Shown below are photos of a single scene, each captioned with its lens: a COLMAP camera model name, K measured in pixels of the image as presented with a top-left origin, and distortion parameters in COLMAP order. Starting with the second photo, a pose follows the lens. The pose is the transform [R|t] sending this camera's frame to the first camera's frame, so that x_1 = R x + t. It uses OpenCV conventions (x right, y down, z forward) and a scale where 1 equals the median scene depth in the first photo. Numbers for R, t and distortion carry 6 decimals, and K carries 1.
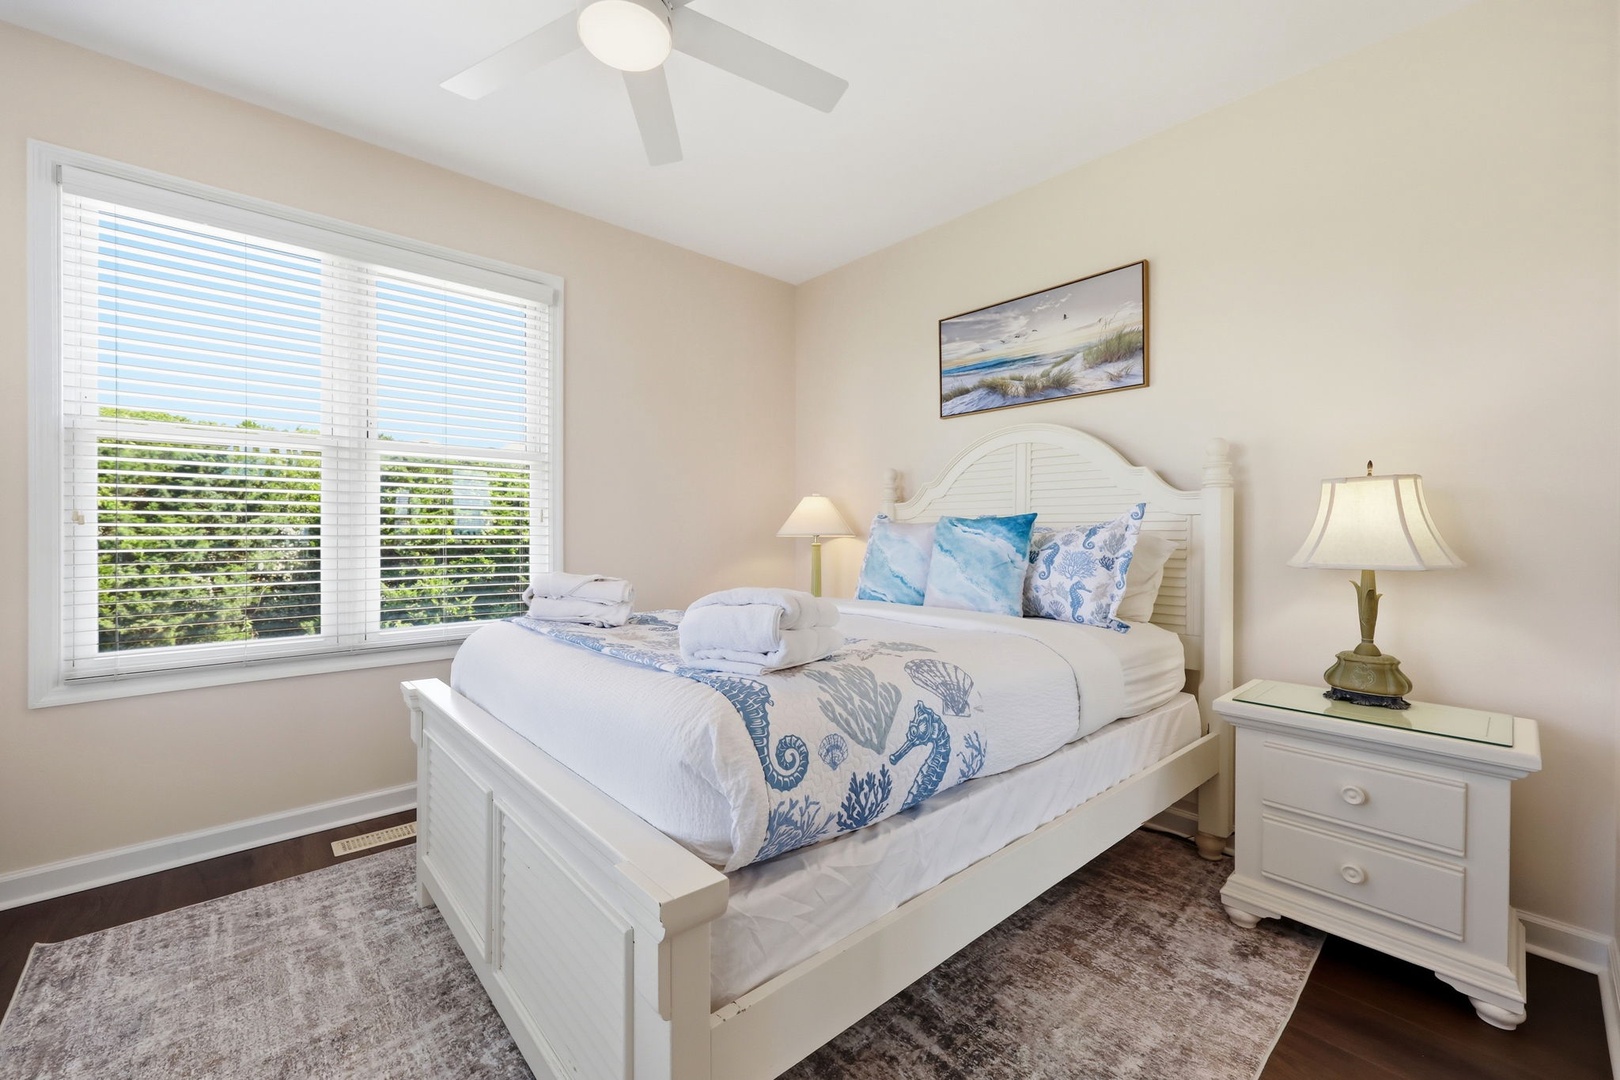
lens RADIAL K [[656.5, 0, 810.8], [0, 656.5, 535.8], [0, 0, 1]] dist [0.005358, -0.000207]
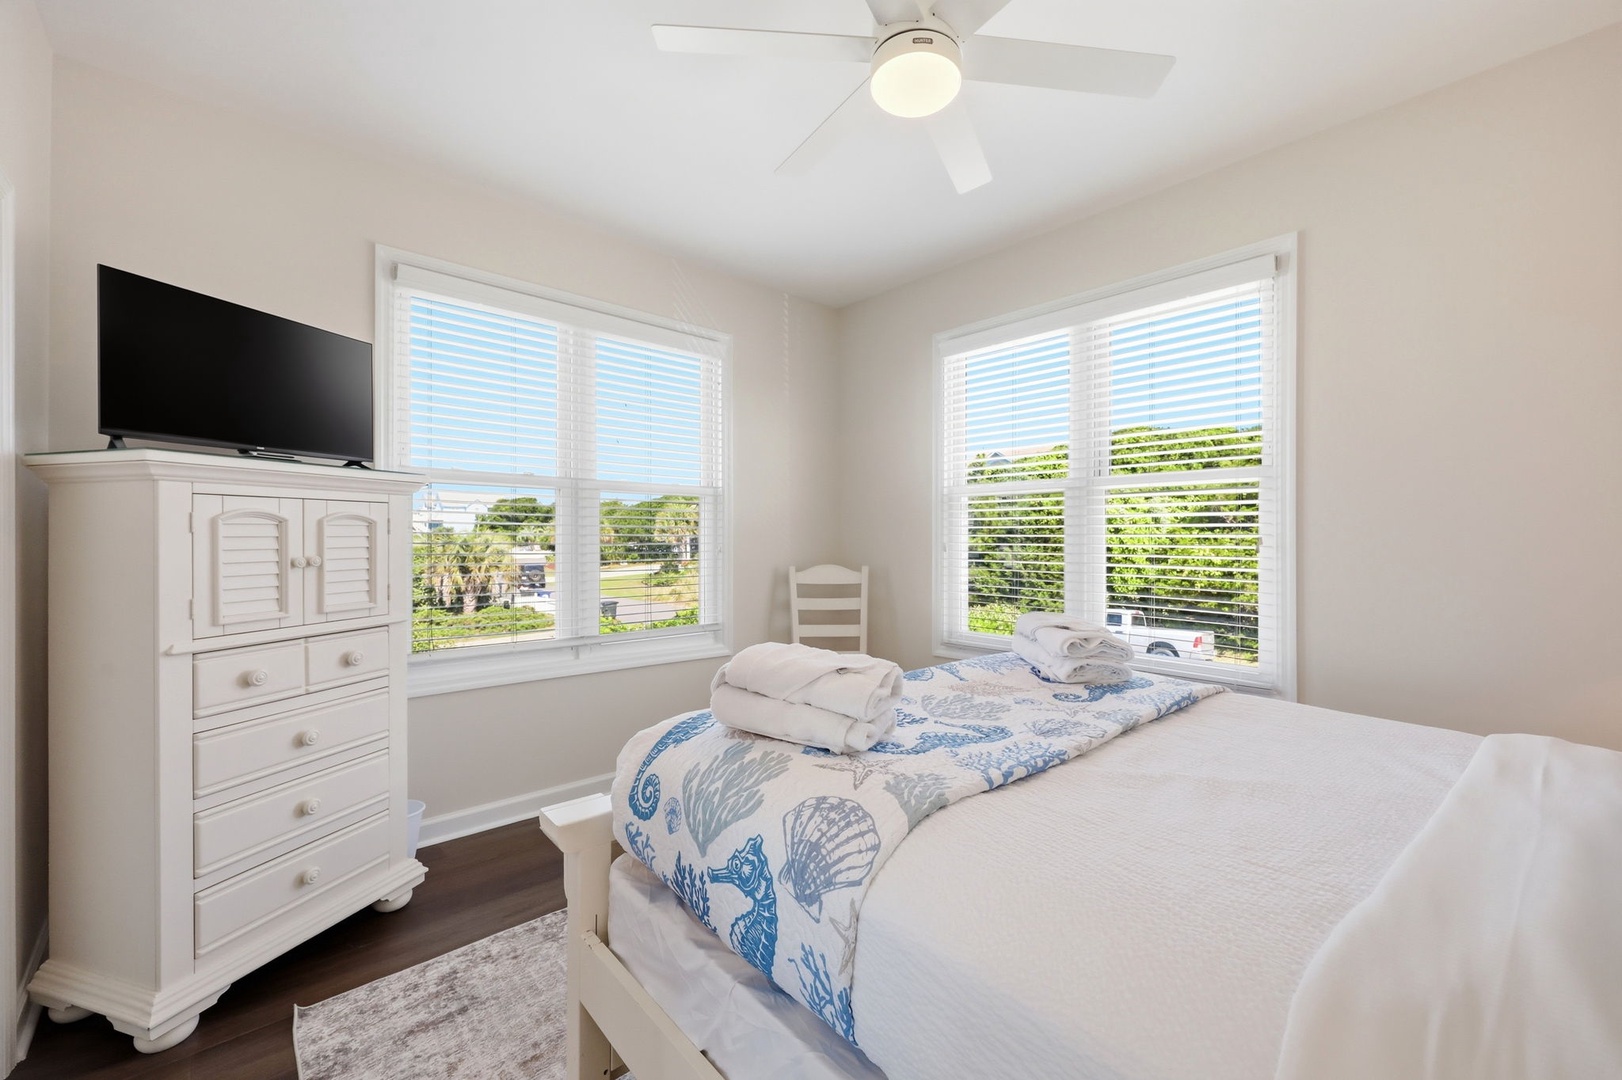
lens RADIAL K [[657.4, 0, 813.9], [0, 657.4, 539.7], [0, 0, 1]] dist [0.005358, -0.000207]
pose [[0.001564, 0.003418, -0.999993, 0.905763], [-0.010767, 0.999936, 0.003401, -0.082061], [0.999941, 0.010761, 0.001601, 1.067125]]
